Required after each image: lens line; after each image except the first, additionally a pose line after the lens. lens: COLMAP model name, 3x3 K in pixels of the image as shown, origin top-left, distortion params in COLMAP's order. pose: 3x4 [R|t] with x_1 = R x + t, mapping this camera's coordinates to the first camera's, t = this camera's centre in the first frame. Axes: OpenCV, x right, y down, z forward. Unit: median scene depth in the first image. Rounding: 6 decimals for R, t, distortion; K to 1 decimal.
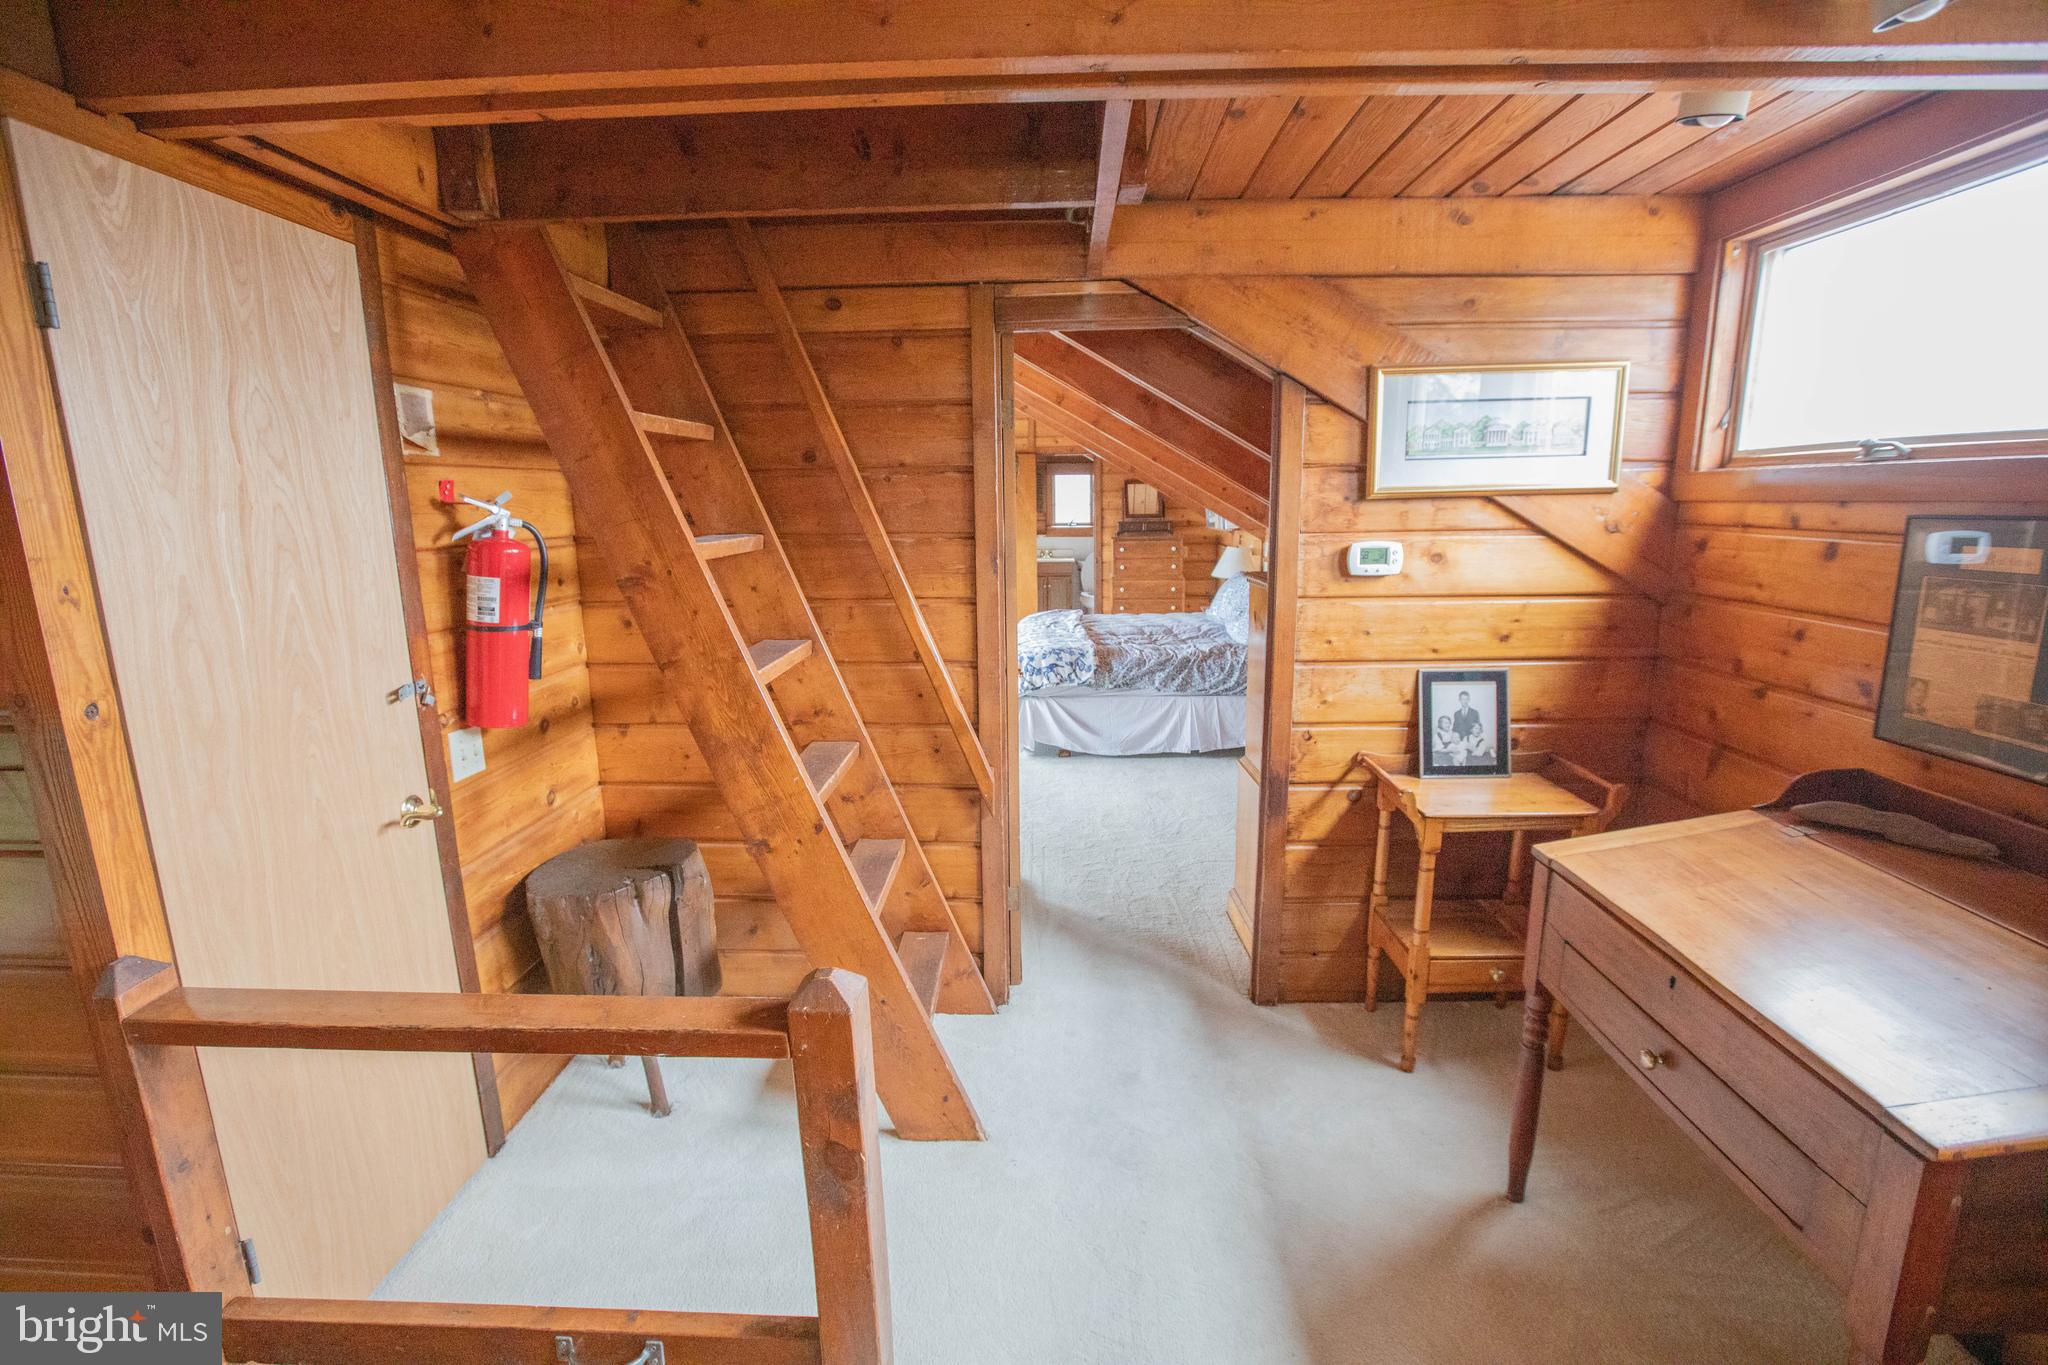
lens RADIAL K [[934.0, 0, 1011.8], [0, 934.0, 688.8], [0, 0, 1]] dist [-0.058541, 0.023833]
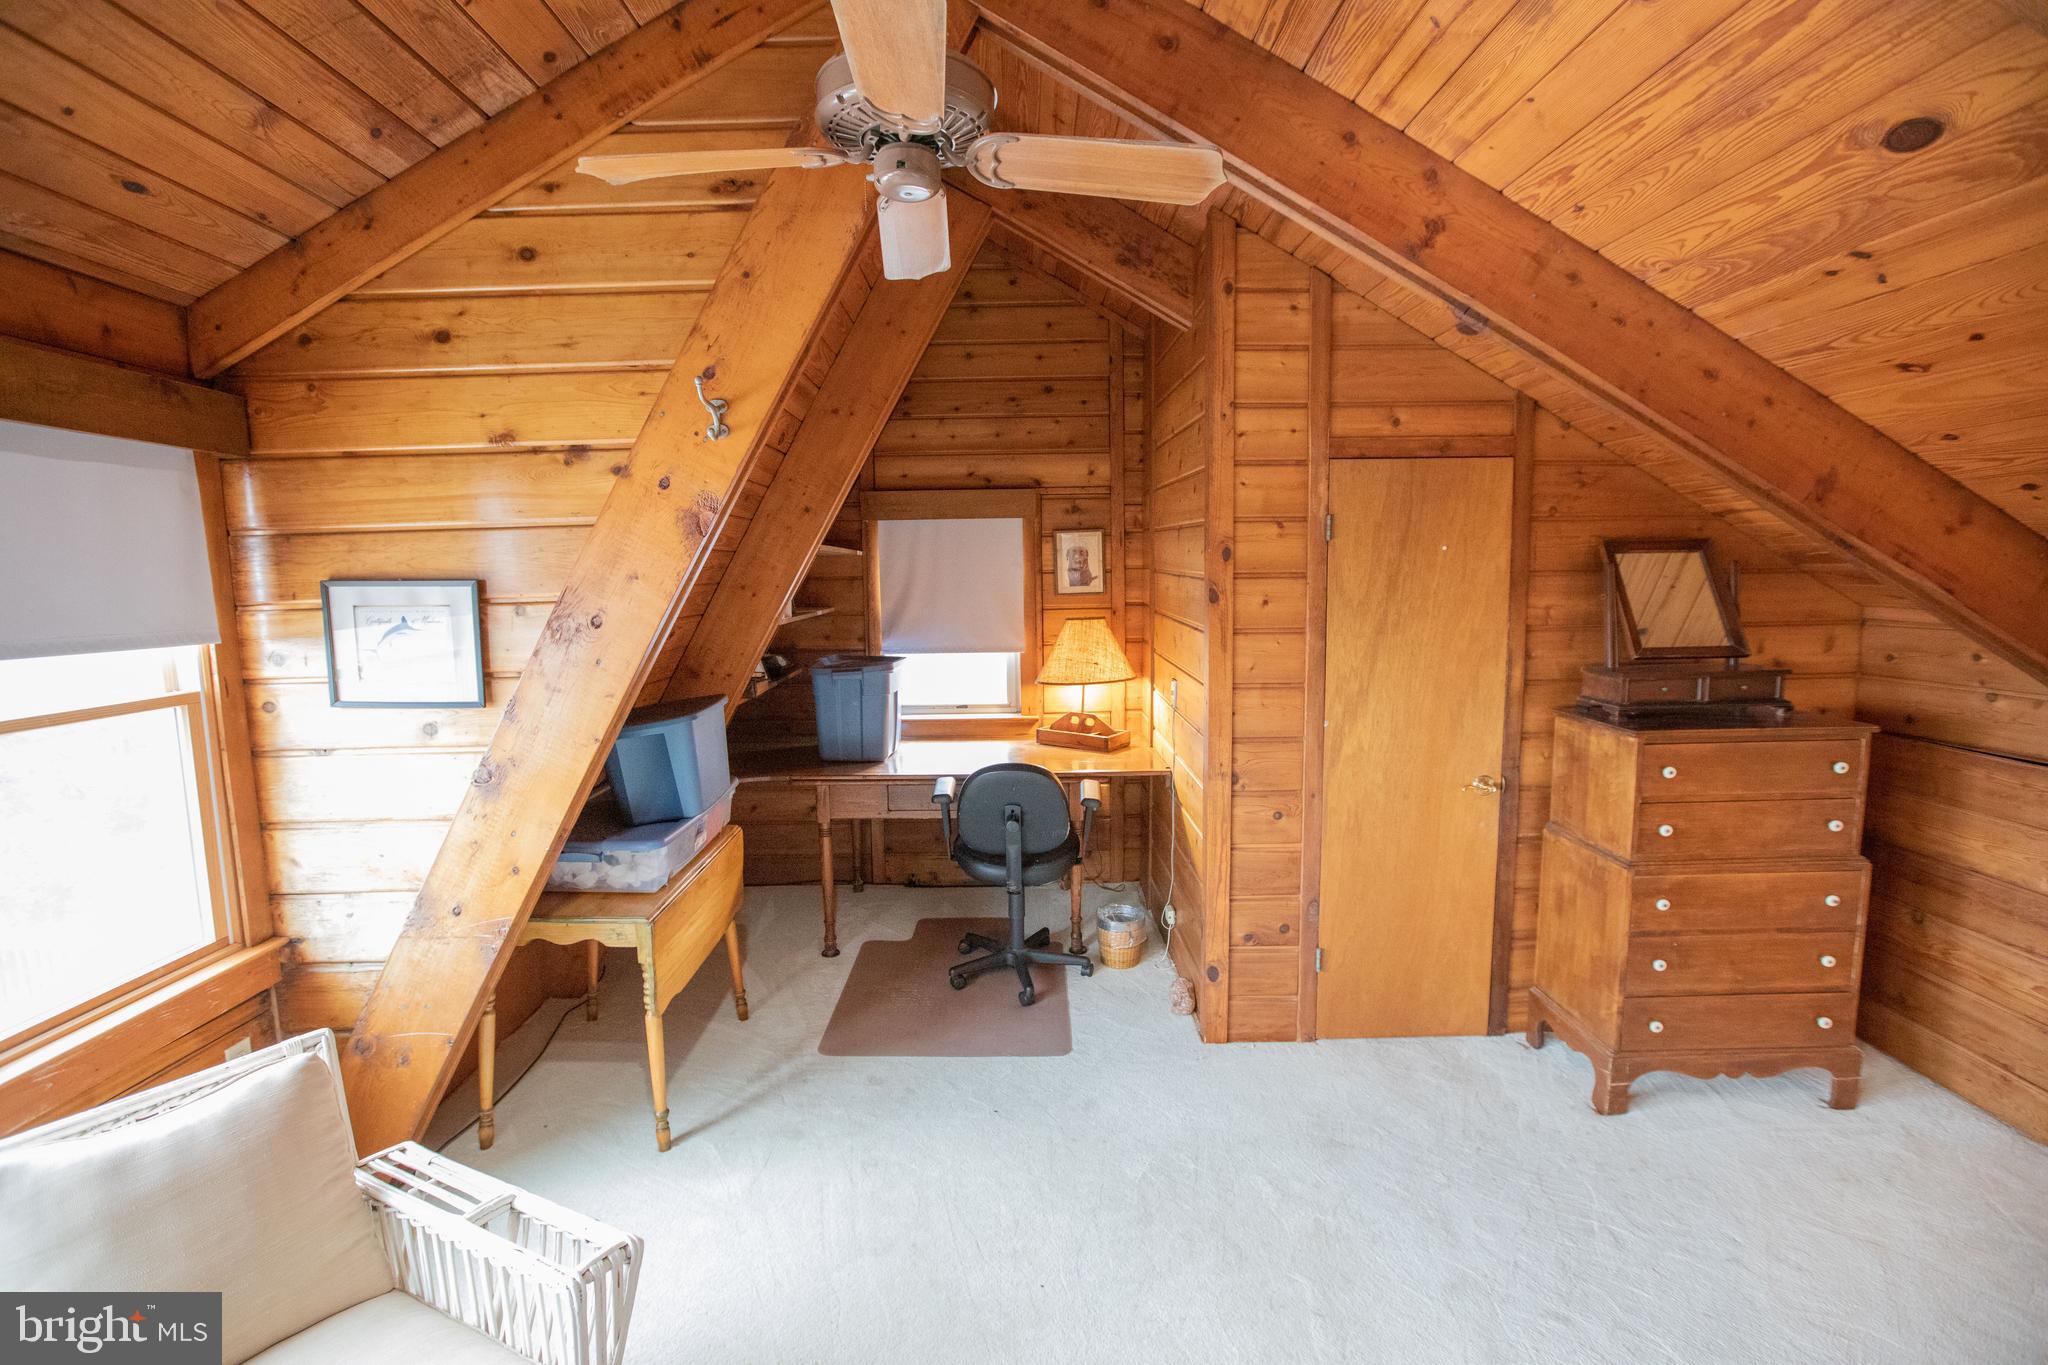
lens RADIAL K [[934.0, 0, 1011.8], [0, 934.0, 688.8], [0, 0, 1]] dist [-0.058541, 0.023833]
pose [[0.999275, -0.007362, 0.037359, -0.160741], [0.010459, 0.996461, -0.083398, -0.247737], [-0.036613, 0.083729, 0.995816, 1.159655]]
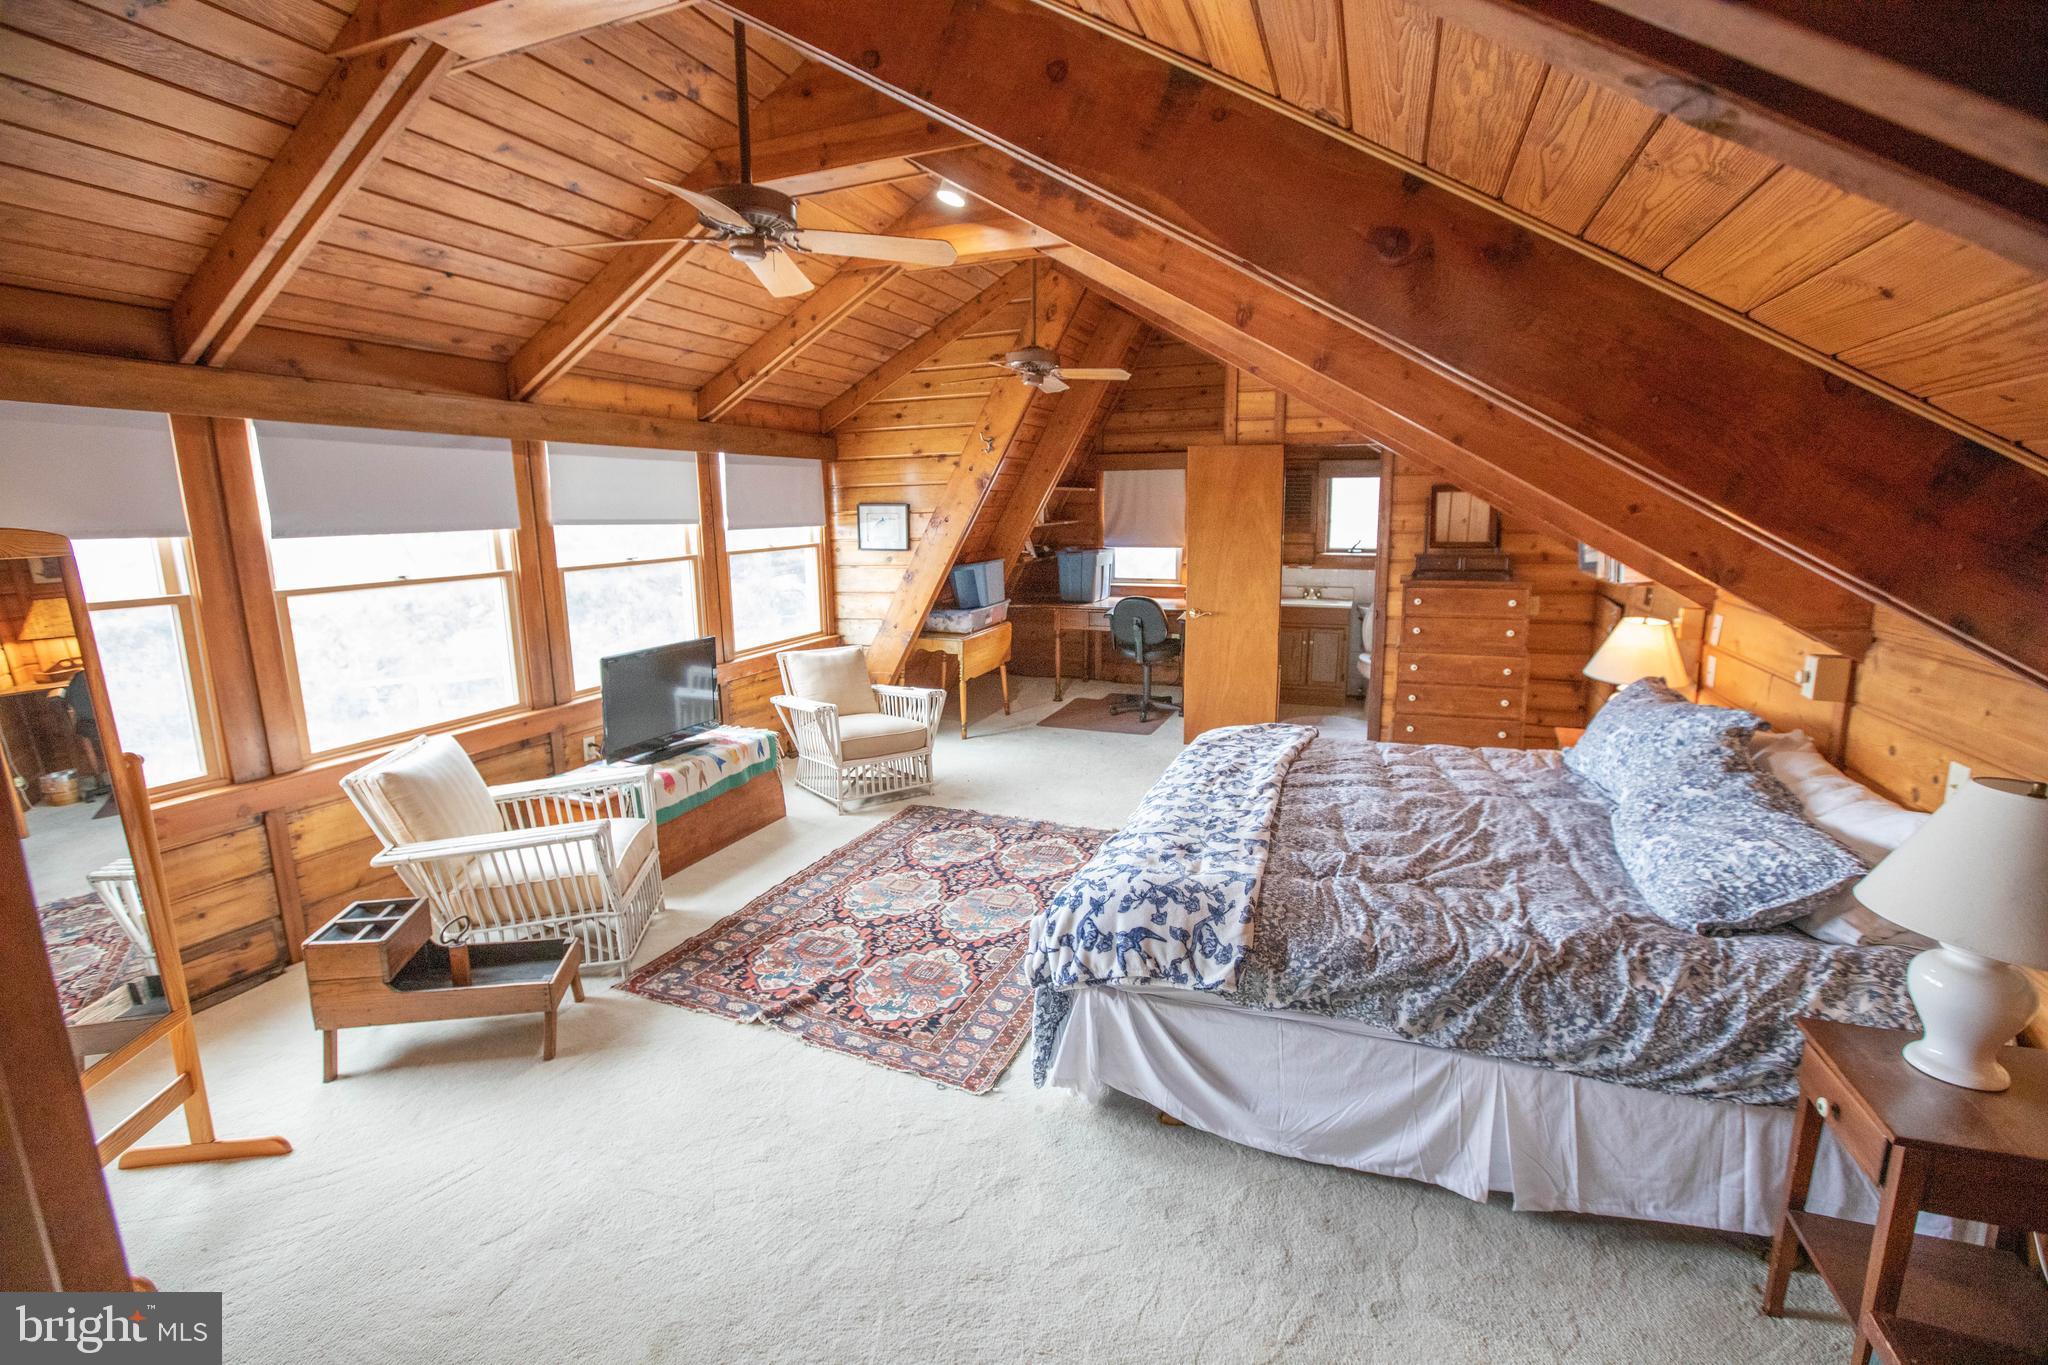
lens RADIAL K [[924.7, 0, 1012.9], [0, 924.7, 684.4], [0, 0, 1]] dist [-0.056406, 0.023993]
pose [[0.940719, 0.063920, -0.333109, 0.117509], [-0.066409, 0.997785, 0.003922, -0.130212], [0.332622, 0.018432, 0.942880, 0.577322]]
